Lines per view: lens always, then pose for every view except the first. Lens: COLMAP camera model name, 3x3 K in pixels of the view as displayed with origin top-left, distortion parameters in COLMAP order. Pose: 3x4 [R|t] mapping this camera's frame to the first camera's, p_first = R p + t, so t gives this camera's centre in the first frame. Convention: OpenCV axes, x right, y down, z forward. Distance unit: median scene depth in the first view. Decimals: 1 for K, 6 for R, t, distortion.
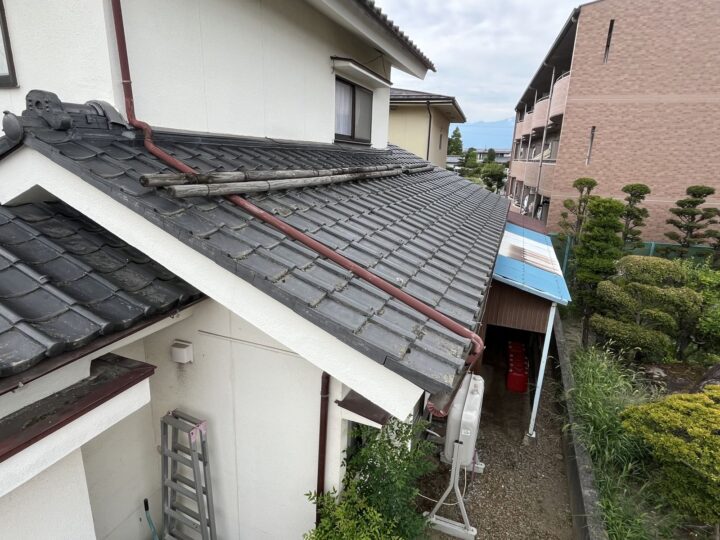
lens RADIAL K [[413.5, 0, 360.0], [0, 413.5, 270.0], [0, 0, 1]] dist [0.007429, -0.001803]
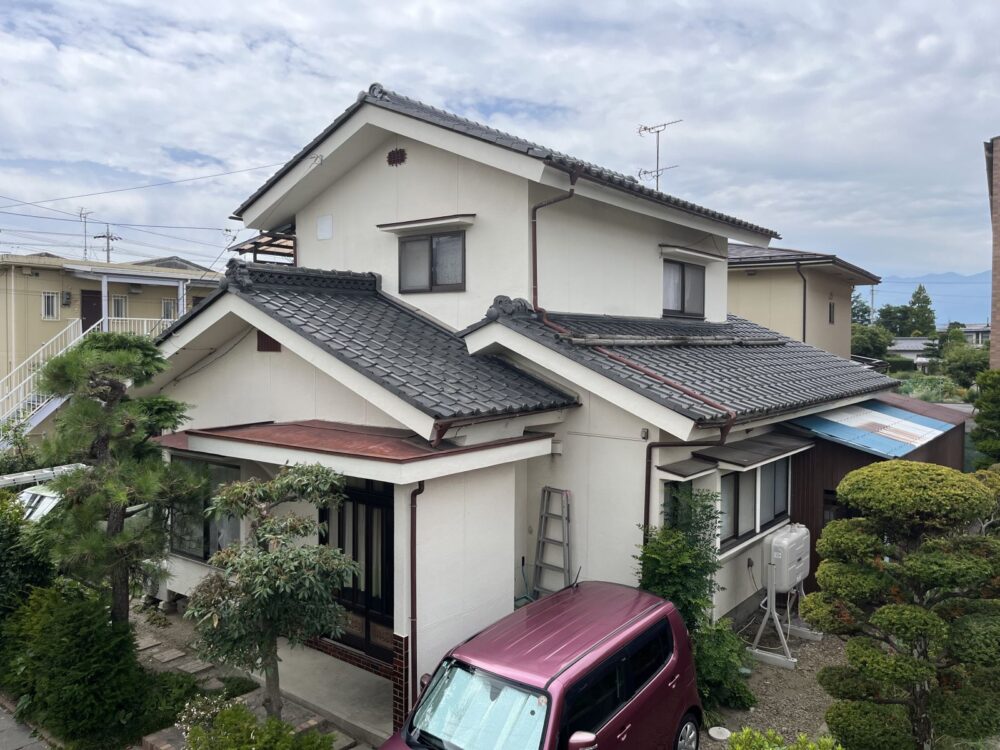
lens RADIAL K [[778.9, 0, 487.0], [0, 778.9, 369.0], [0, 0, 1]] dist [0.075727, -0.105392]
pose [[0.953962, -0.018963, -0.299326, 0.066671], [-0.054019, 0.970816, -0.233663, 0.196800], [0.295022, 0.239075, 0.925097, -0.599000]]
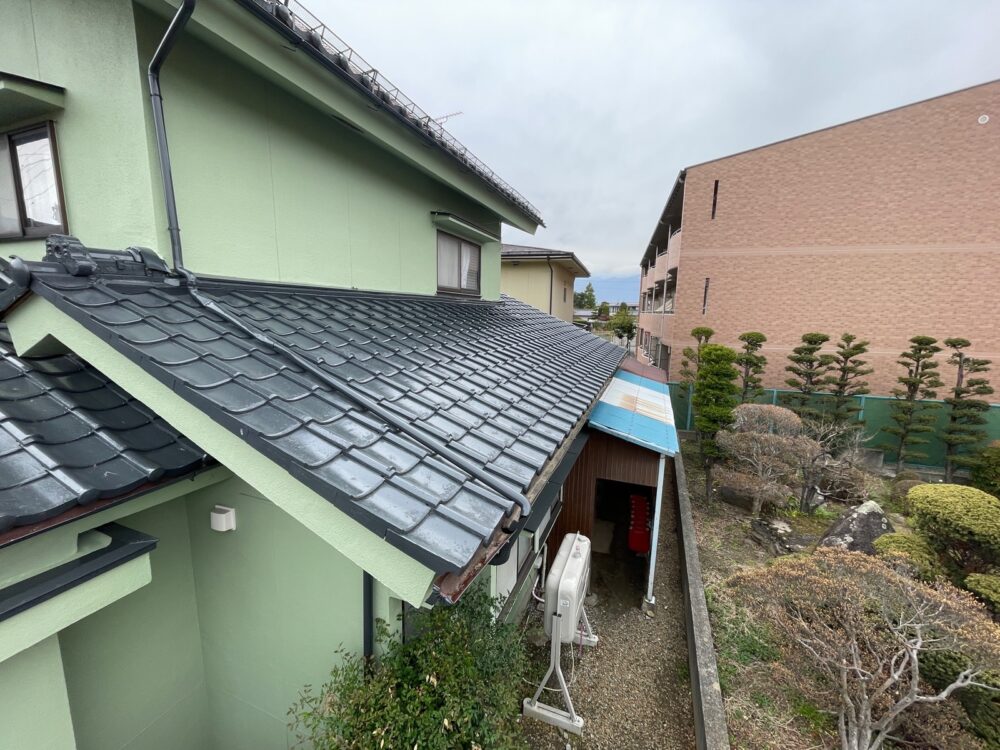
lens RADIAL K [[407.8, 0, 502.8], [0, 407.8, 373.7], [0, 0, 1]] dist [0.008713, -0.007665]
pose [[0.999893, -0.013227, 0.006234, 0.054884], [0.013863, 0.993102, -0.116432, 0.000043], [-0.004650, 0.116506, 0.993179, 0.028716]]
